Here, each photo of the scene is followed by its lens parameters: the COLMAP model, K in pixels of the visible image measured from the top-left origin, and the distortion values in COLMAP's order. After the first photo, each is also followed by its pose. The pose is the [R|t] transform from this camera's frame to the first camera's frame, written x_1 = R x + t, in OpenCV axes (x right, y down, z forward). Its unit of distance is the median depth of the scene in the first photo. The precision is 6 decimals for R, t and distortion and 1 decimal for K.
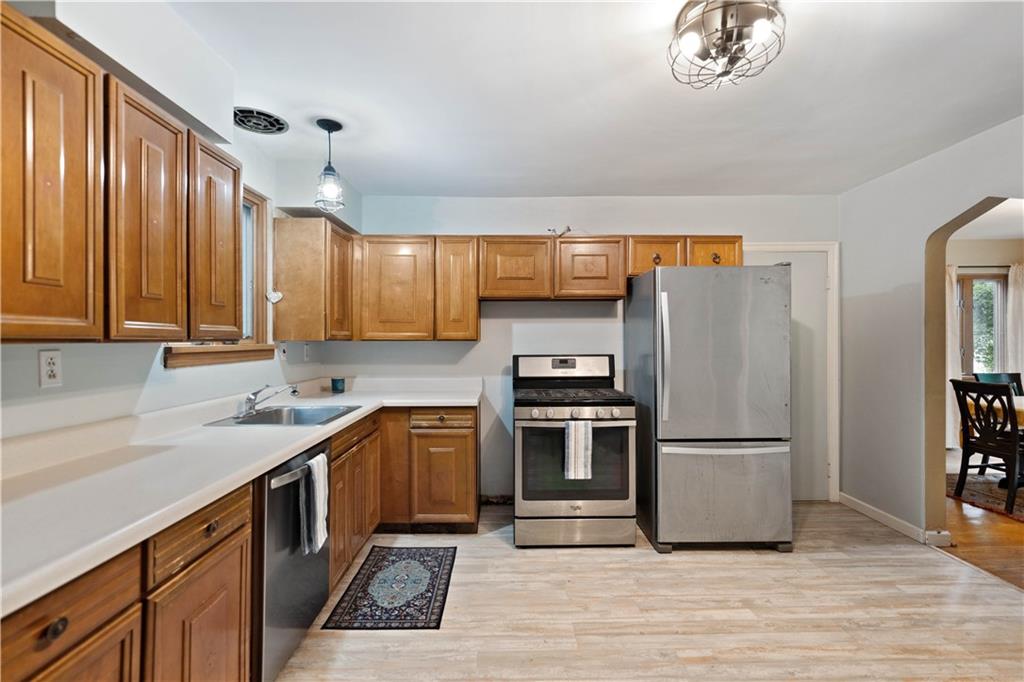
lens RADIAL K [[459.2, 0, 515.3], [0, 459.2, 340.5], [0, 0, 1]] dist [-0.009729, 0.002502]
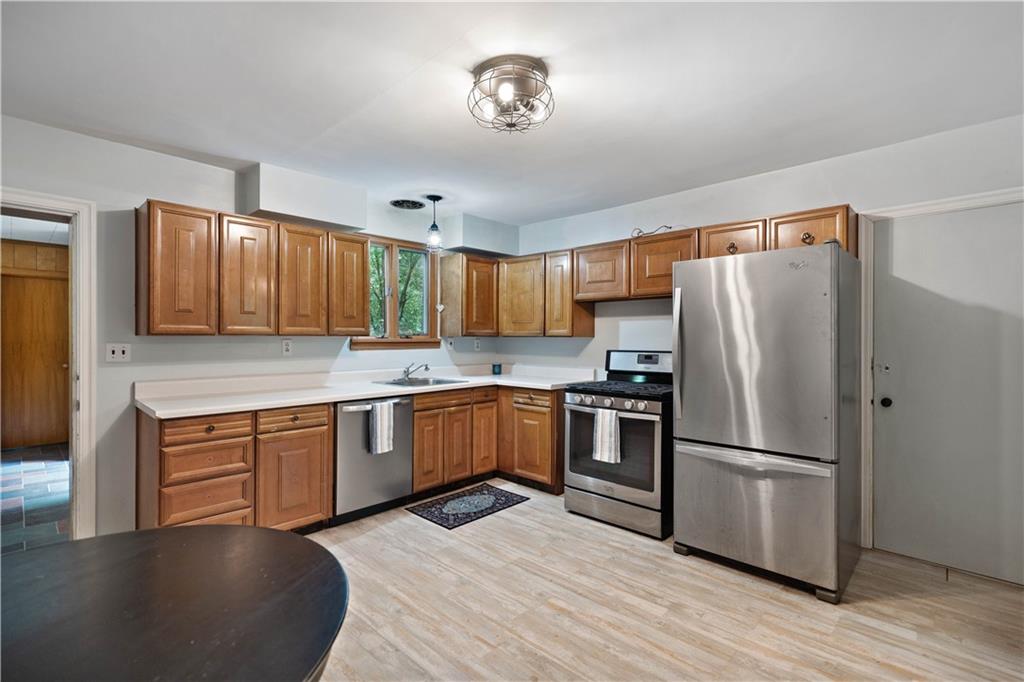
lens RADIAL K [[459.2, 0, 514.9], [0, 459.2, 340.2], [0, 0, 1]] dist [-0.009729, 0.002502]
pose [[0.727974, 0.008251, -0.685555, 0.740993], [-0.004206, 0.999963, 0.007569, 0.000883], [0.685592, -0.002626, 0.727981, 0.044629]]
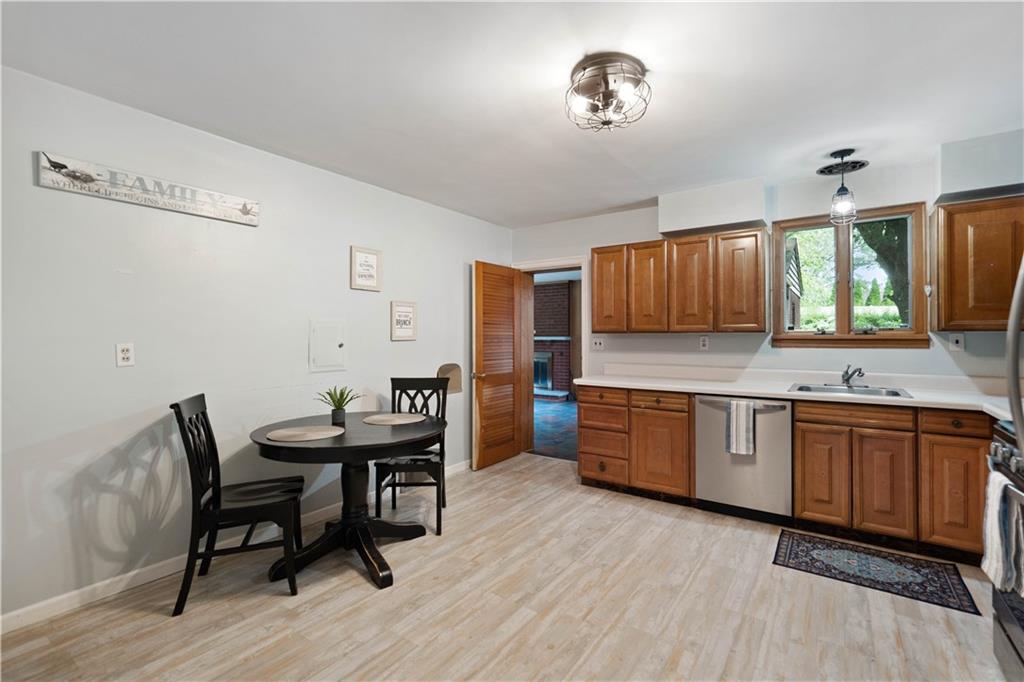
lens RADIAL K [[459.2, 0, 523.6], [0, 459.2, 335.1], [0, 0, 1]] dist [-0.009729, 0.002502]
pose [[-0.569620, 0.002556, -0.821904, 0.910826], [0.003774, 0.999993, 0.000494, 0.005241], [0.821899, -0.002821, -0.569626, 0.849276]]
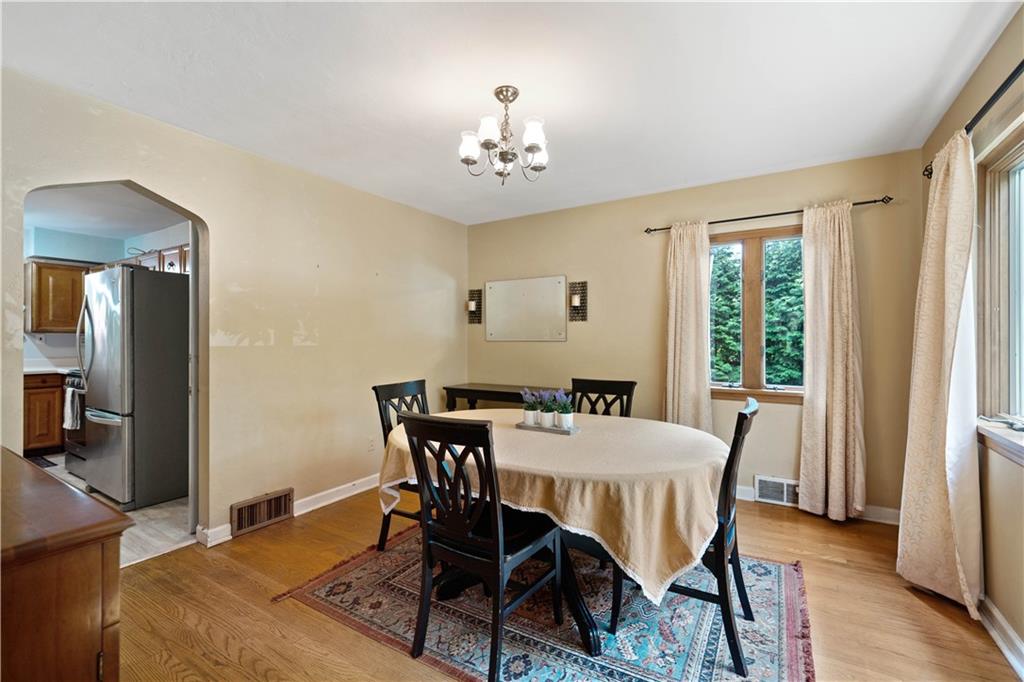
lens RADIAL K [[441.0, 0, 514.3], [0, 441.0, 333.0], [0, 0, 1]] dist [-0.007115, 0.003611]
pose [[0.850530, -0.004763, -0.525905, 2.034967], [0.000652, 0.999968, -0.008002, 0.016855], [0.525927, 0.006464, 0.850505, 0.568011]]
